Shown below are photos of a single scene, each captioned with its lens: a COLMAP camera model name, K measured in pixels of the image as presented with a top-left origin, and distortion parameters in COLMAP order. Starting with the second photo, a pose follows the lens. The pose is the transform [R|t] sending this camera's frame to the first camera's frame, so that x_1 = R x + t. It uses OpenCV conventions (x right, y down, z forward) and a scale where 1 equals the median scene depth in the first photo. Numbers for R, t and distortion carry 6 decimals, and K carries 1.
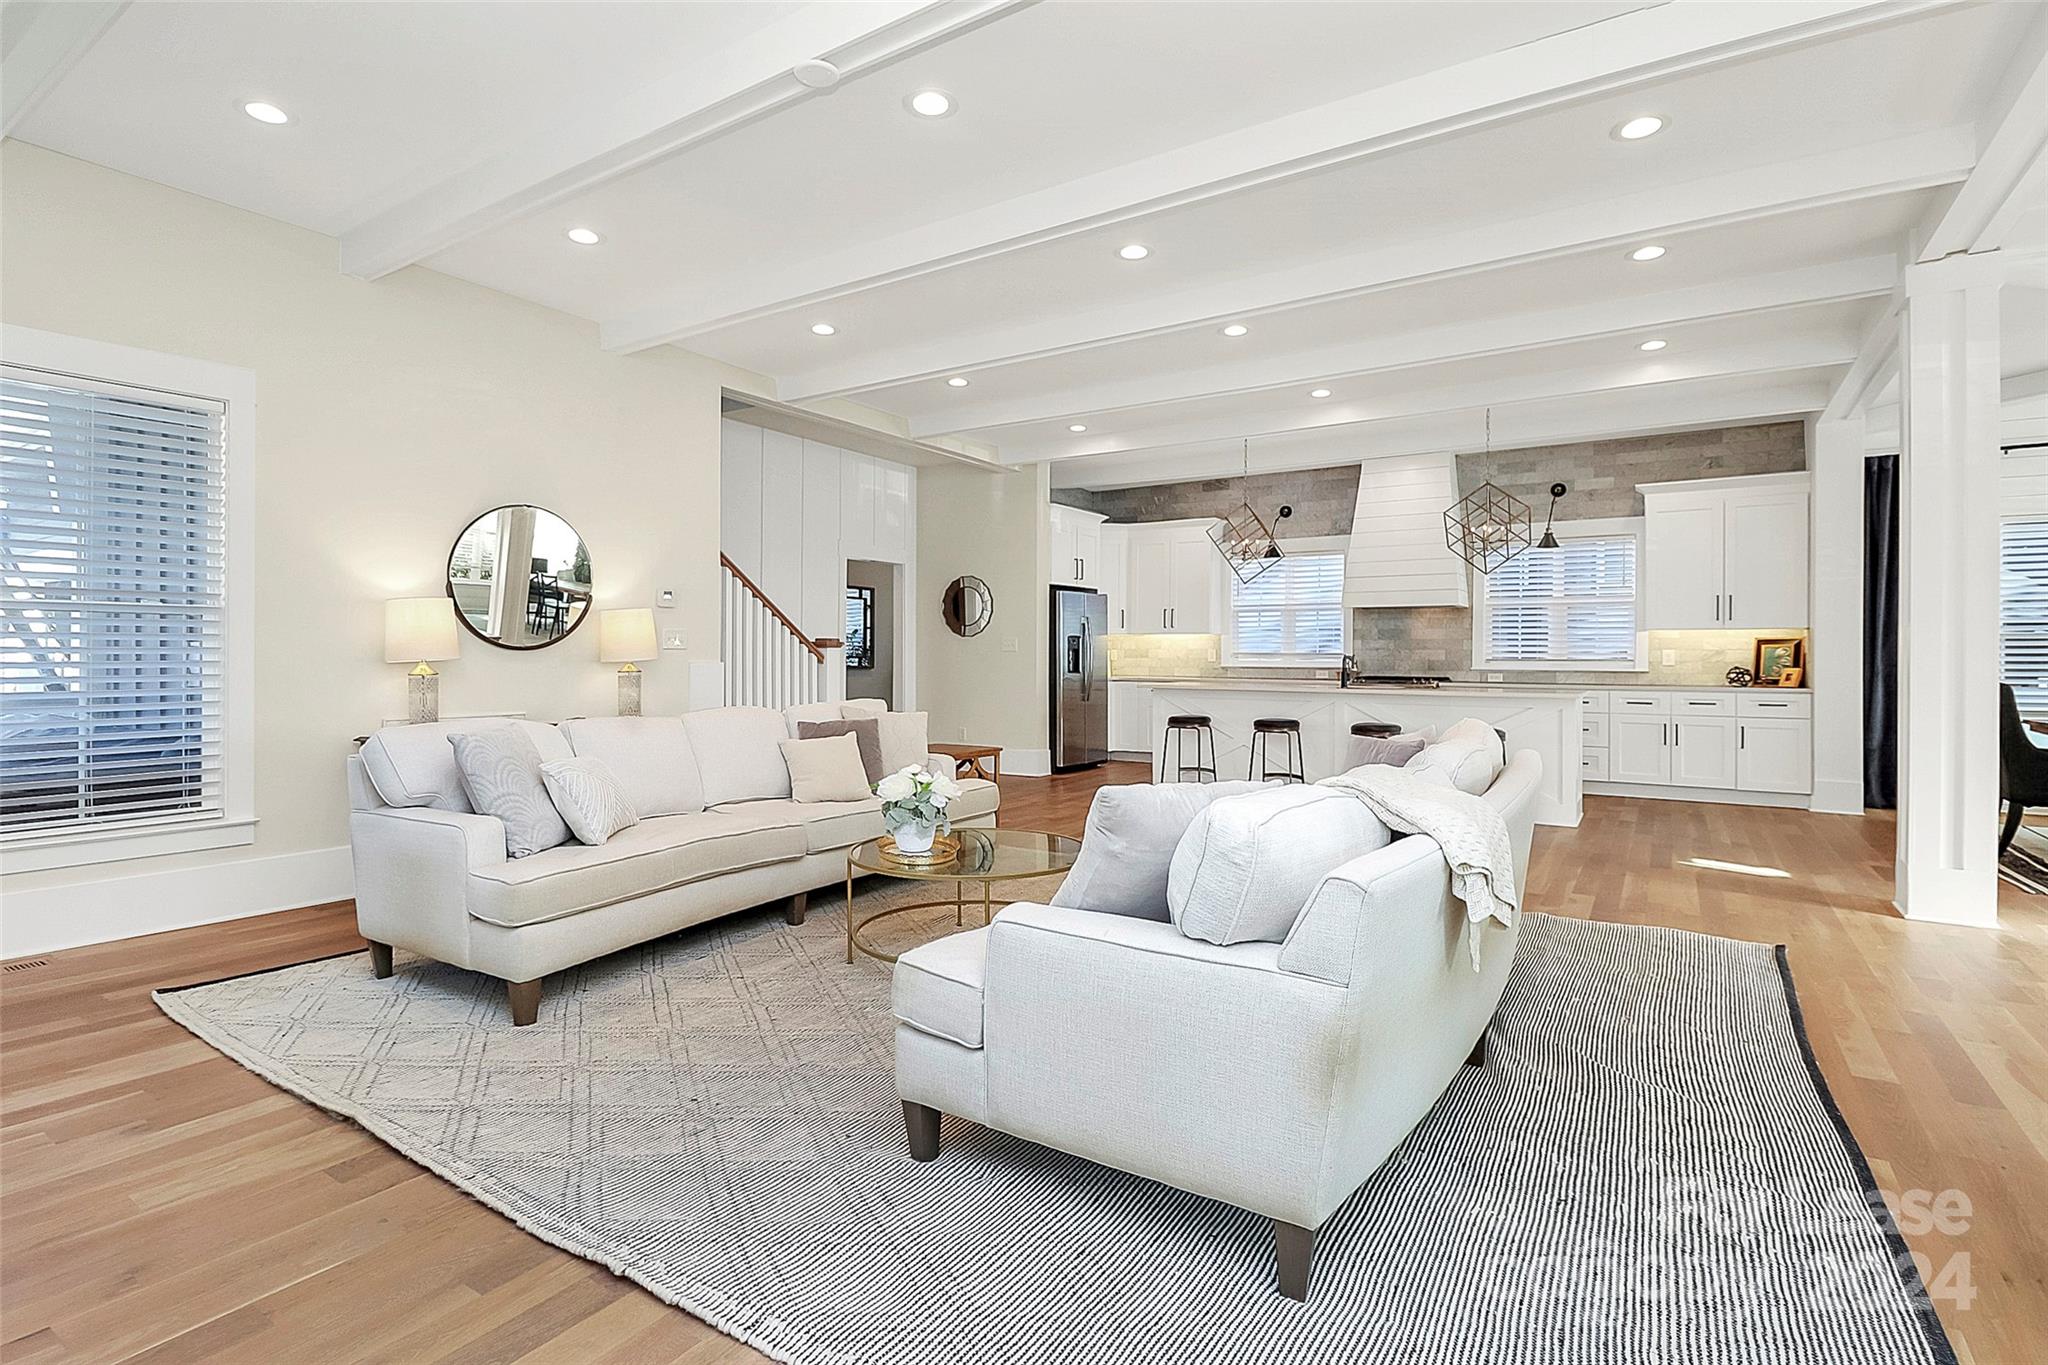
lens RADIAL K [[977.1, 0, 982.4], [0, 977.1, 667.3], [0, 0, 1]] dist [-0.005625, -0.006719]
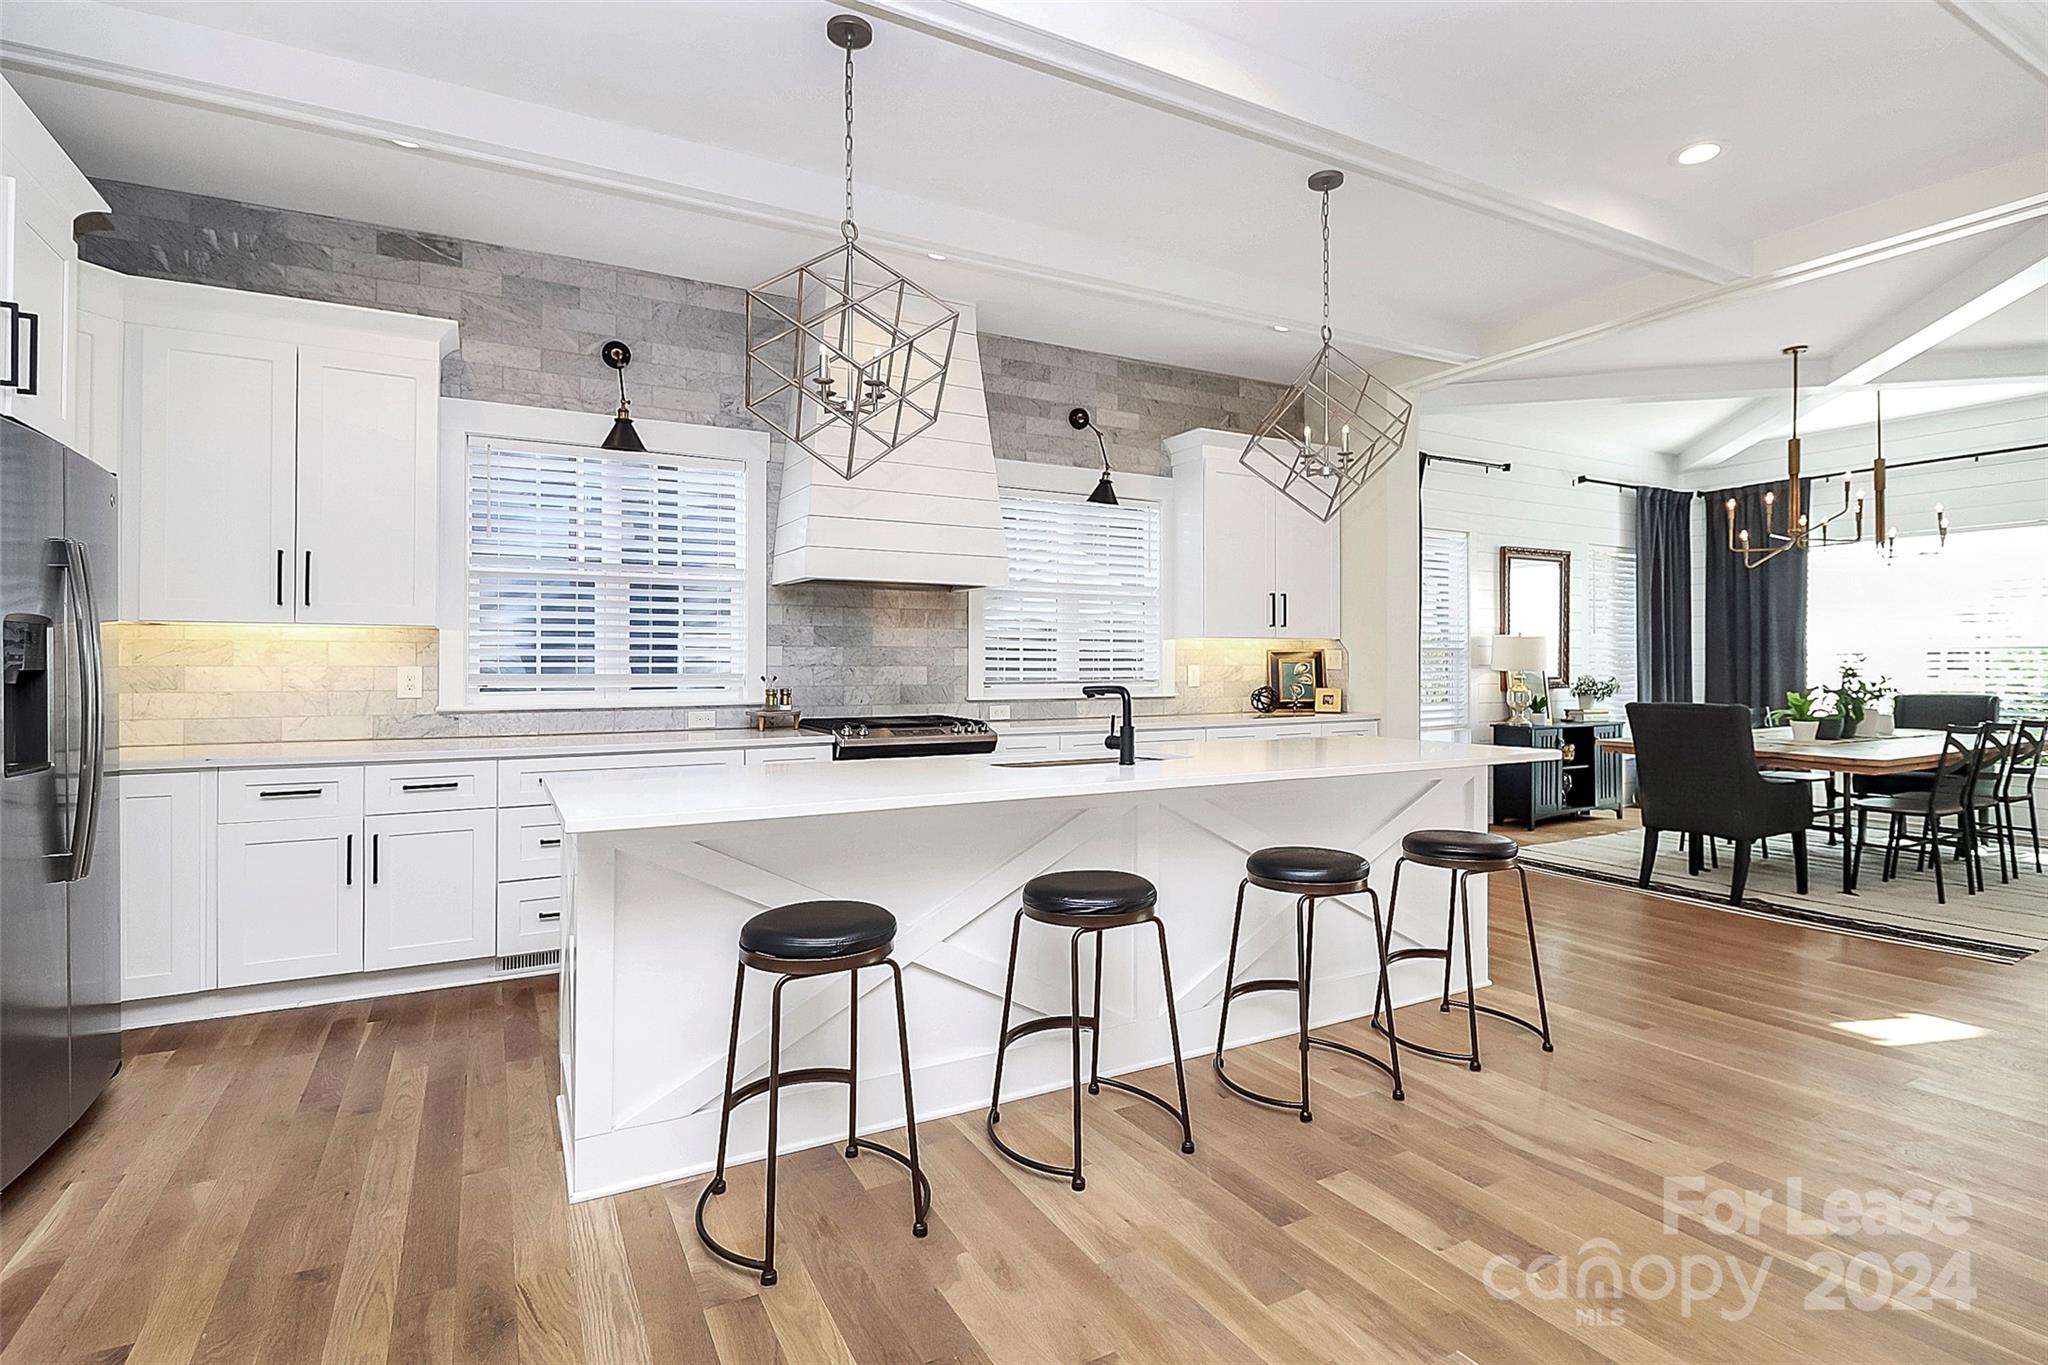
lens RADIAL K [[977.1, 0, 1055.6], [0, 977.1, 673.1], [0, 0, 1]] dist [-0.005625, -0.006719]
pose [[0.435297, -0.009270, 0.900239, -0.000523], [0.017268, 0.999849, 0.001946, -0.014881], [-0.900121, 0.014698, 0.435391, 0.741877]]
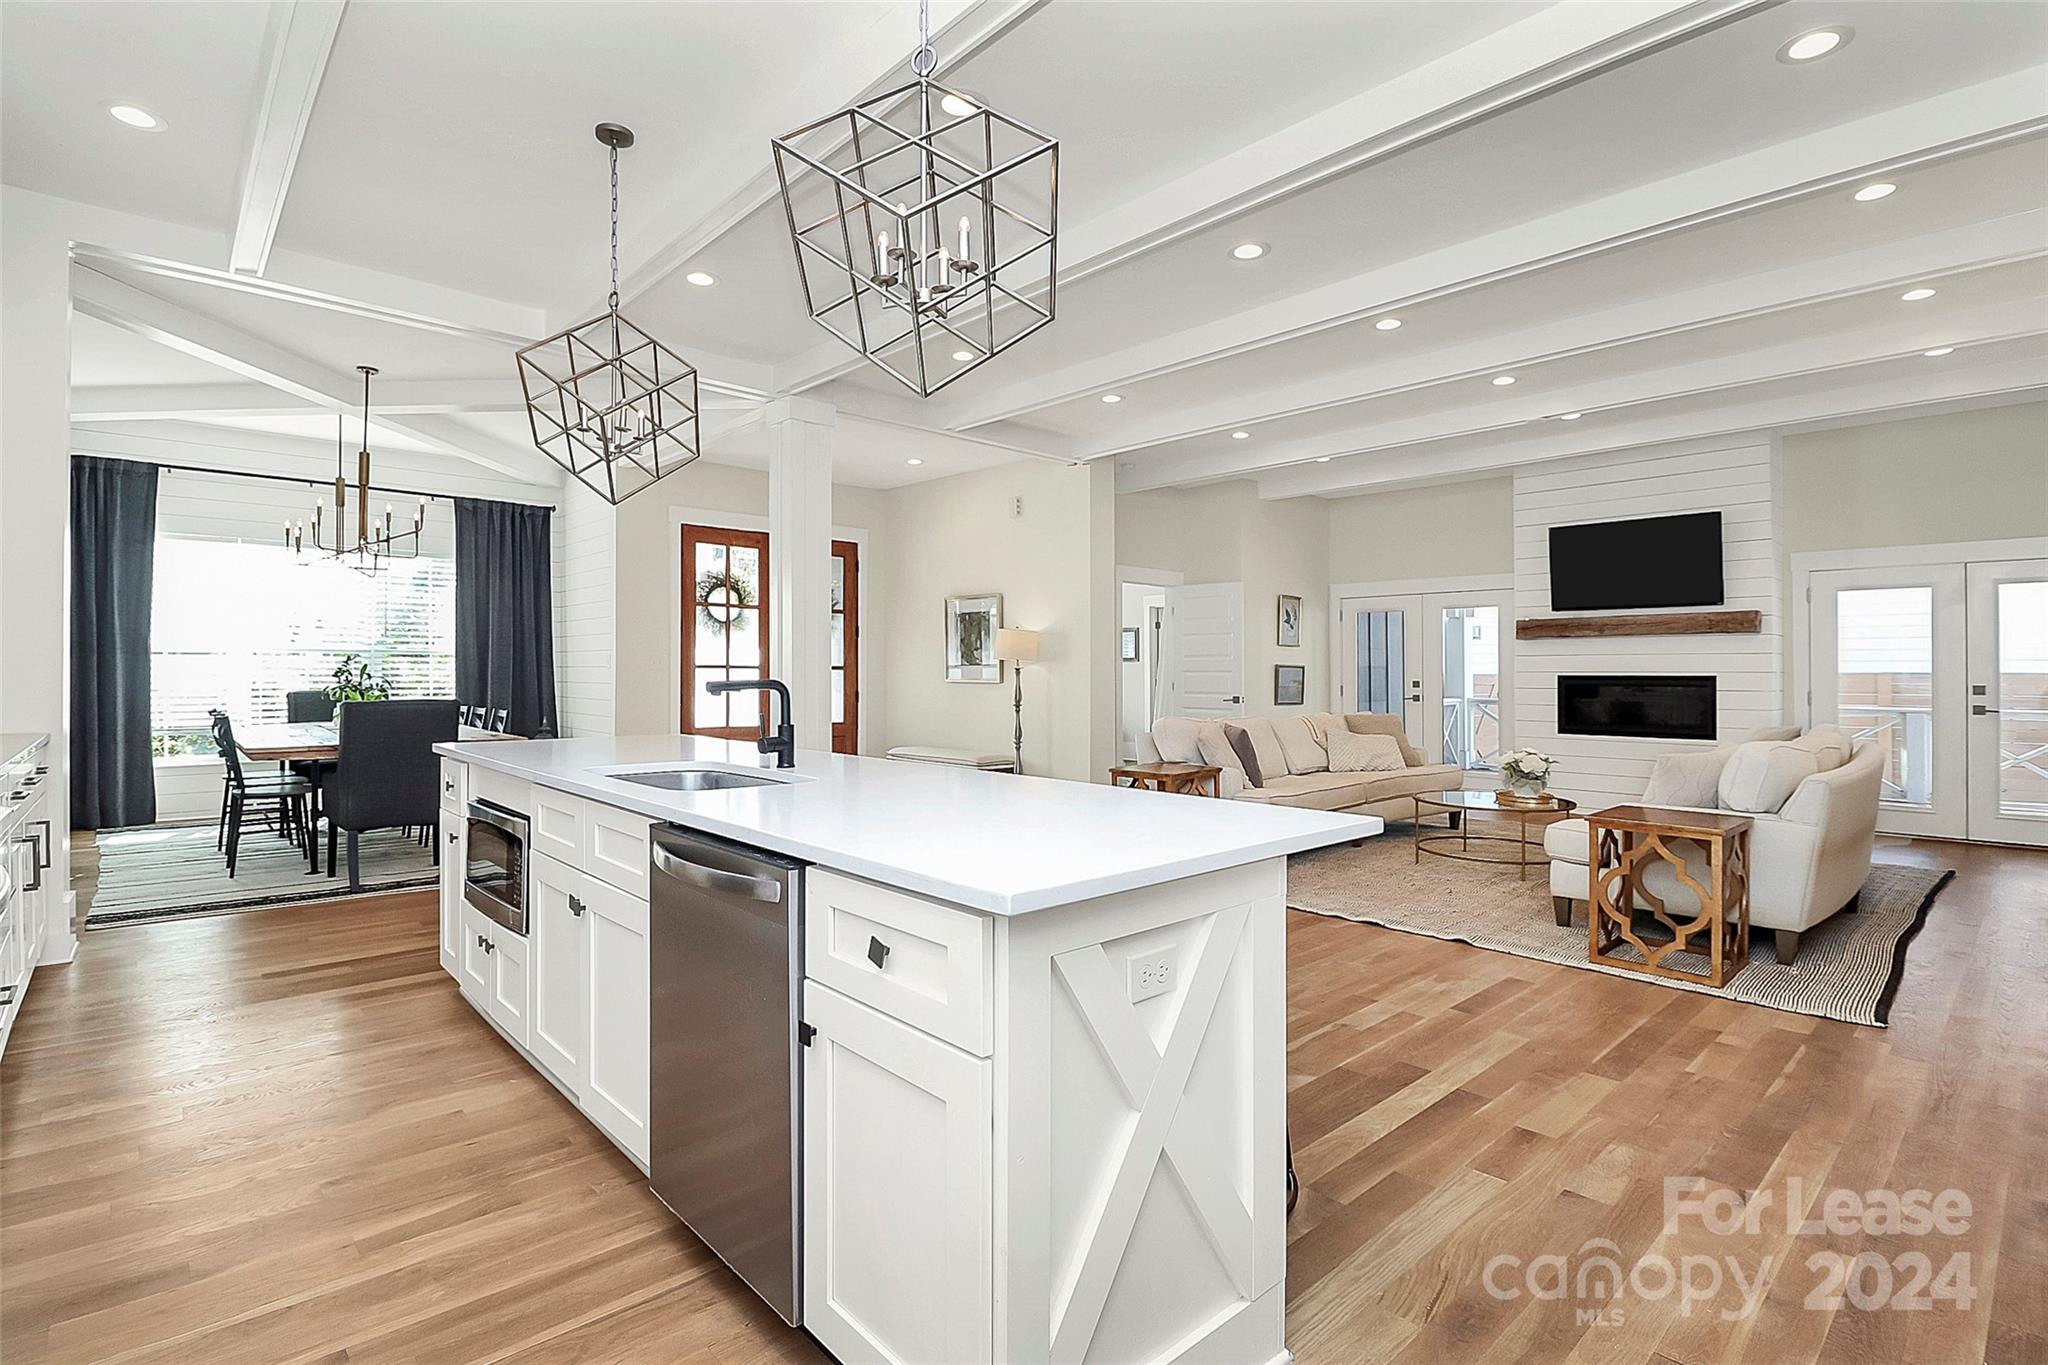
lens RADIAL K [[1016.3, 0, 1028.0], [0, 1016.3, 667.8], [0, 0, 1]] dist [-0.052107, 0.004028]
pose [[-0.978790, -0.008526, 0.204688, 0.182374], [-0.007151, 0.999947, 0.007458, -0.015418], [-0.204741, 0.005836, -0.978799, 1.155105]]
